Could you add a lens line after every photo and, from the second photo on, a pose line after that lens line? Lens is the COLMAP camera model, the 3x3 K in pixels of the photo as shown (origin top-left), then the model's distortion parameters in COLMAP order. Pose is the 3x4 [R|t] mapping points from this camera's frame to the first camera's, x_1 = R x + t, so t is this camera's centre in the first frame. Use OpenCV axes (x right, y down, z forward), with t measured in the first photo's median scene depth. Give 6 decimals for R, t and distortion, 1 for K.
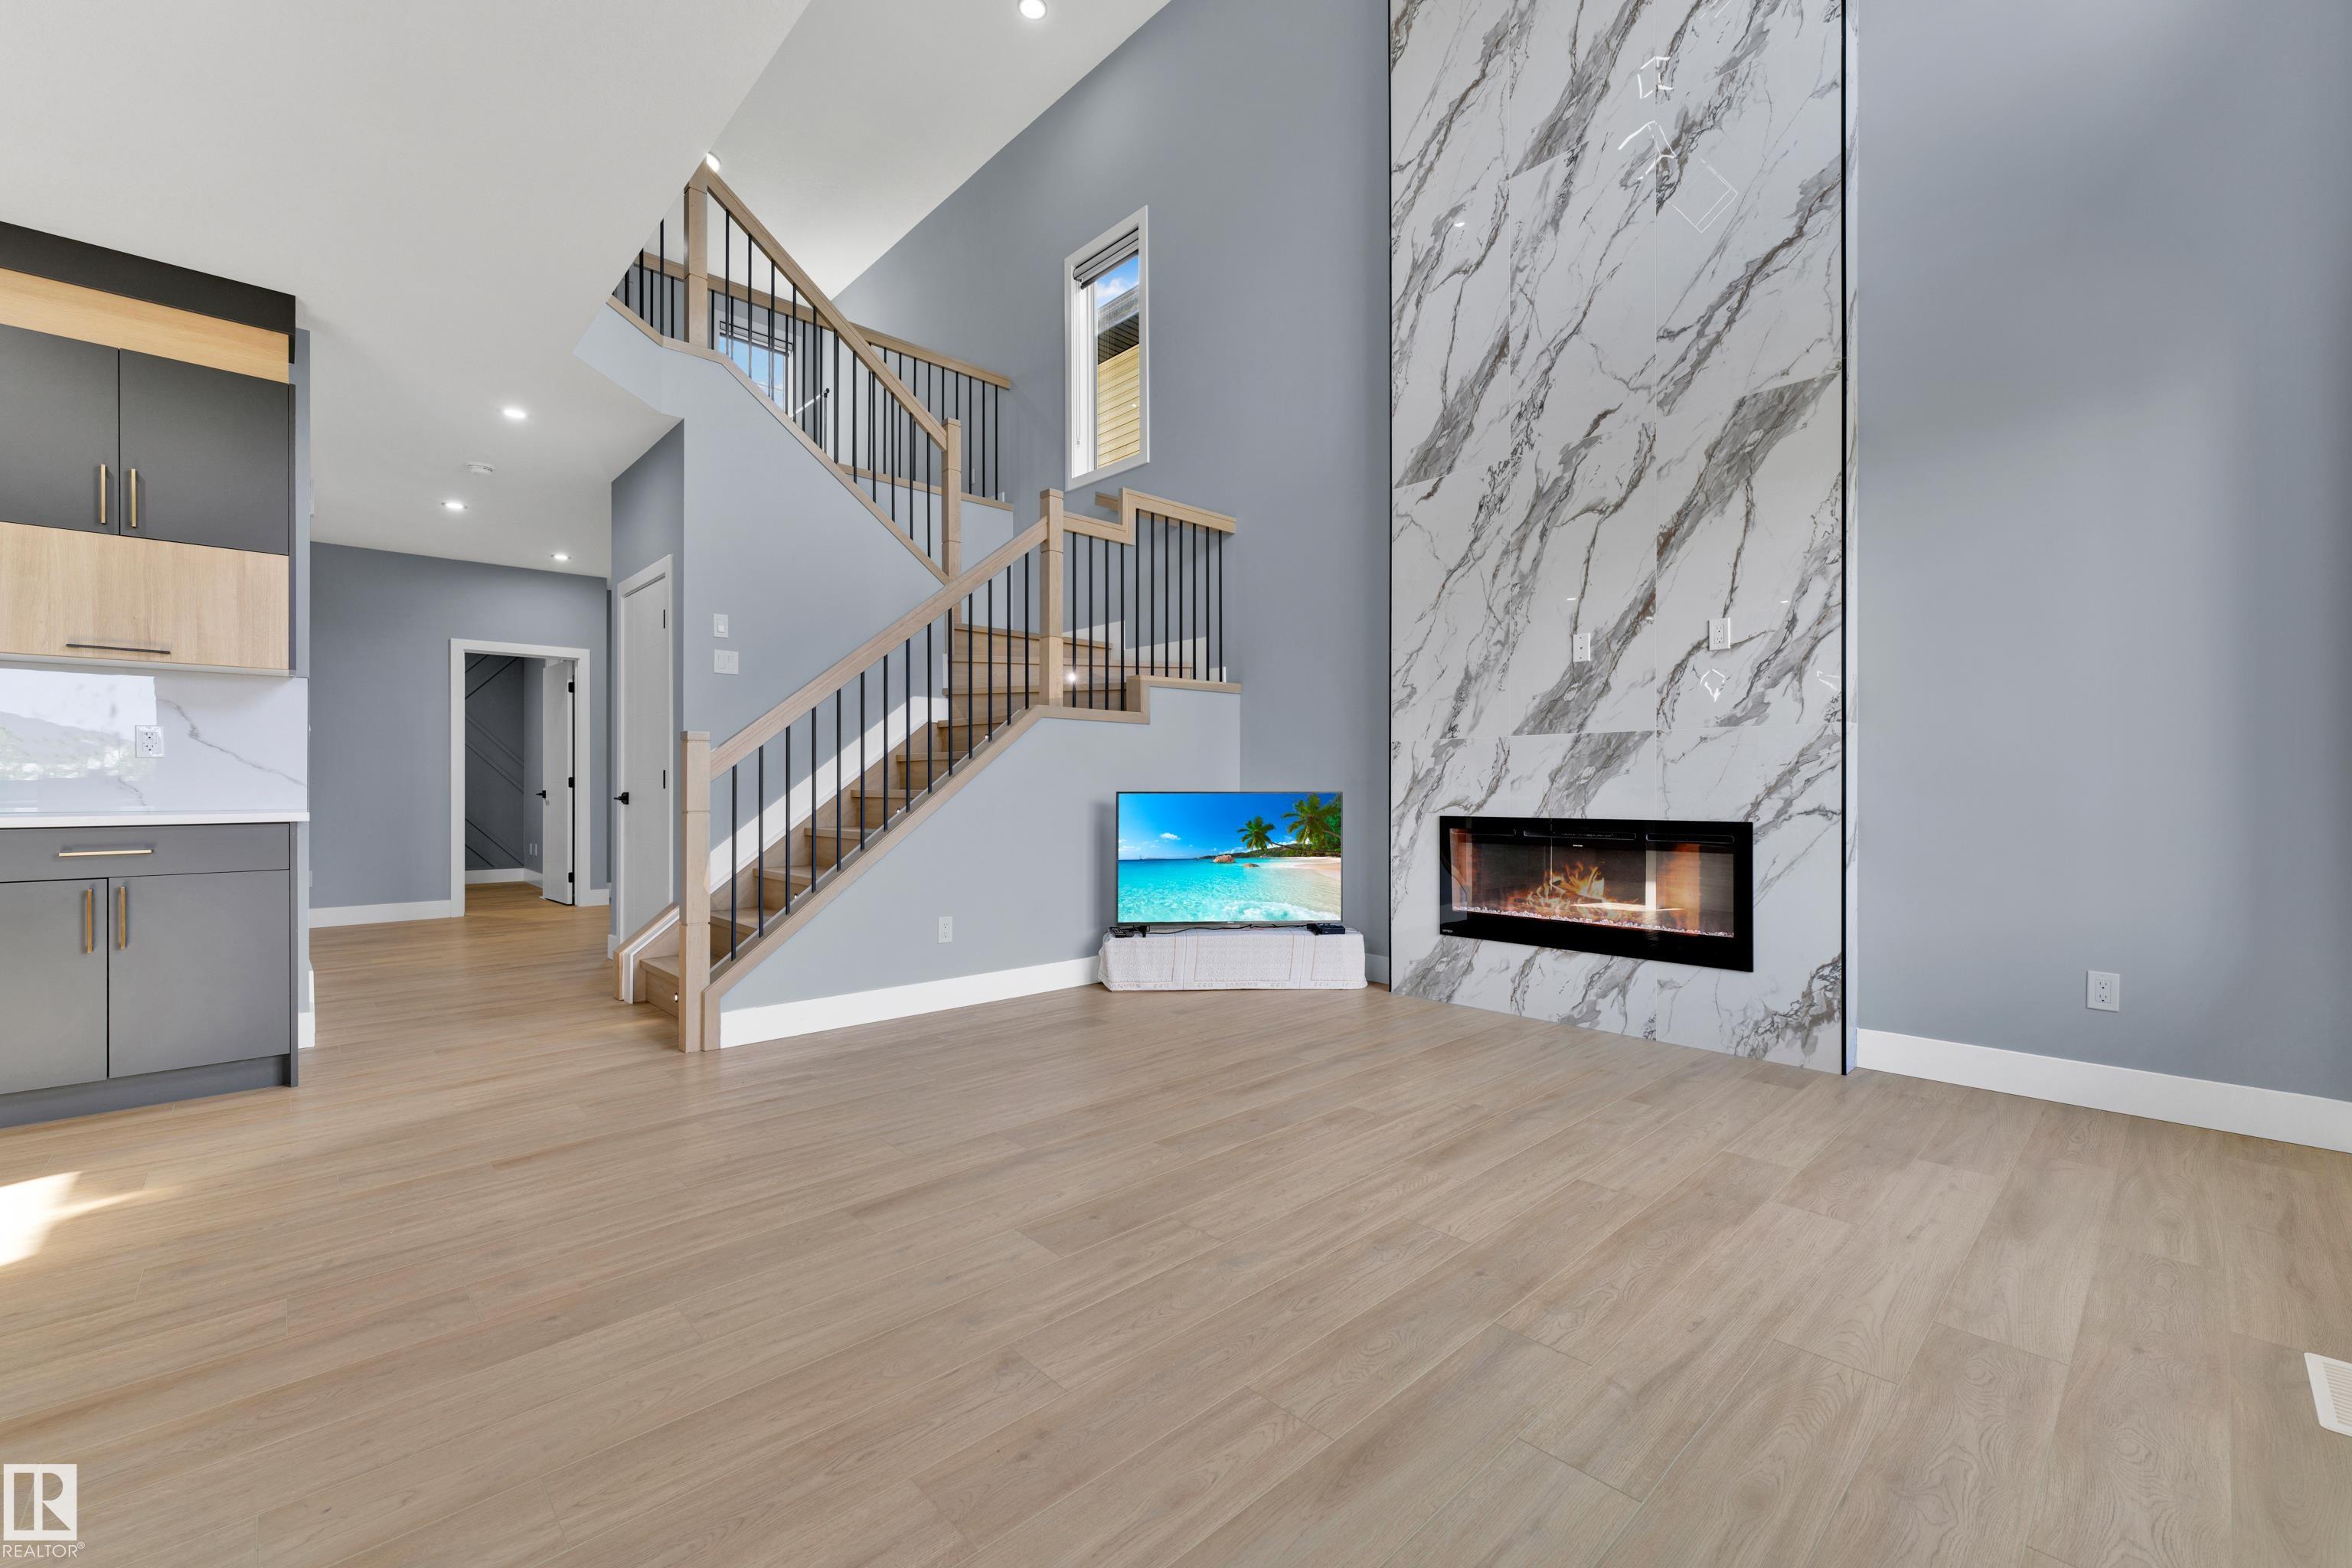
lens RADIAL K [[954.6, 0, 1176.0], [0, 954.6, 784.0], [0, 0, 1]] dist [0.001618, -0.000054]
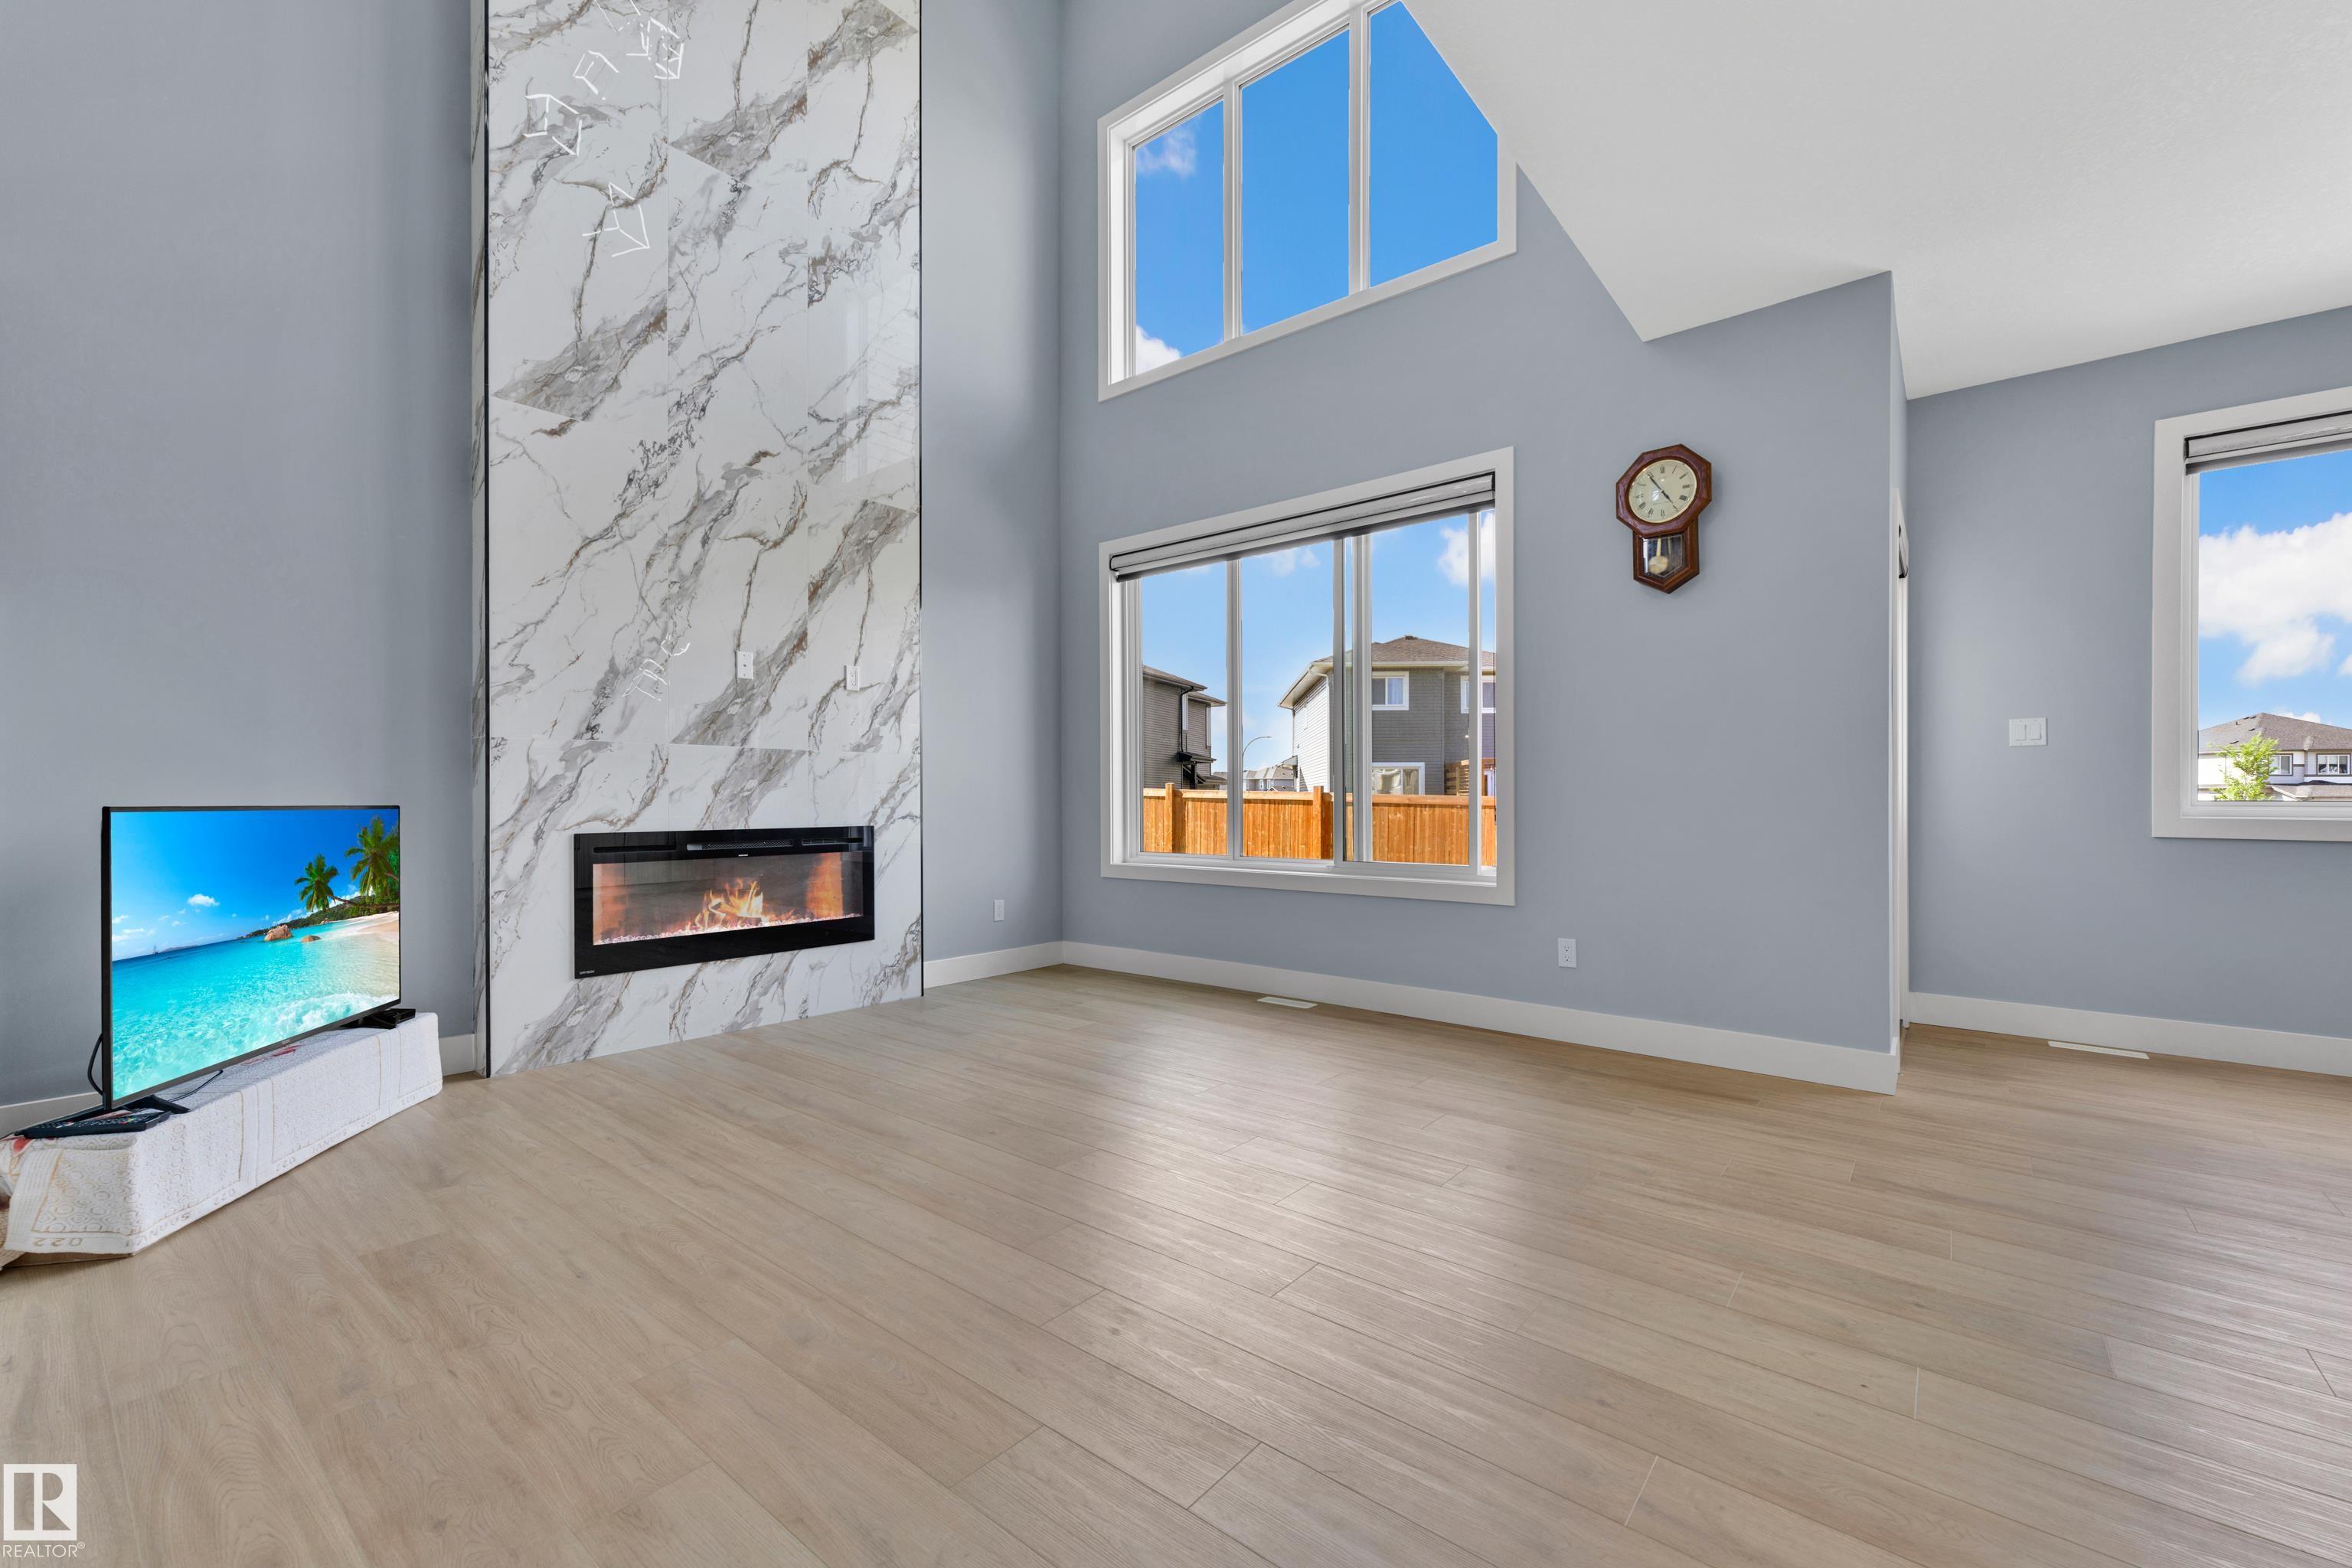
lens RADIAL K [[956.5, 0, 1162.7], [0, 956.5, 783.1], [0, 0, 1]] dist [0.010503, -0.000234]
pose [[-0.110664, 0.016538, 0.993720, -0.672467], [-0.005477, 0.999836, -0.017250, 0.001583], [-0.993843, -0.007352, -0.110555, 0.669035]]
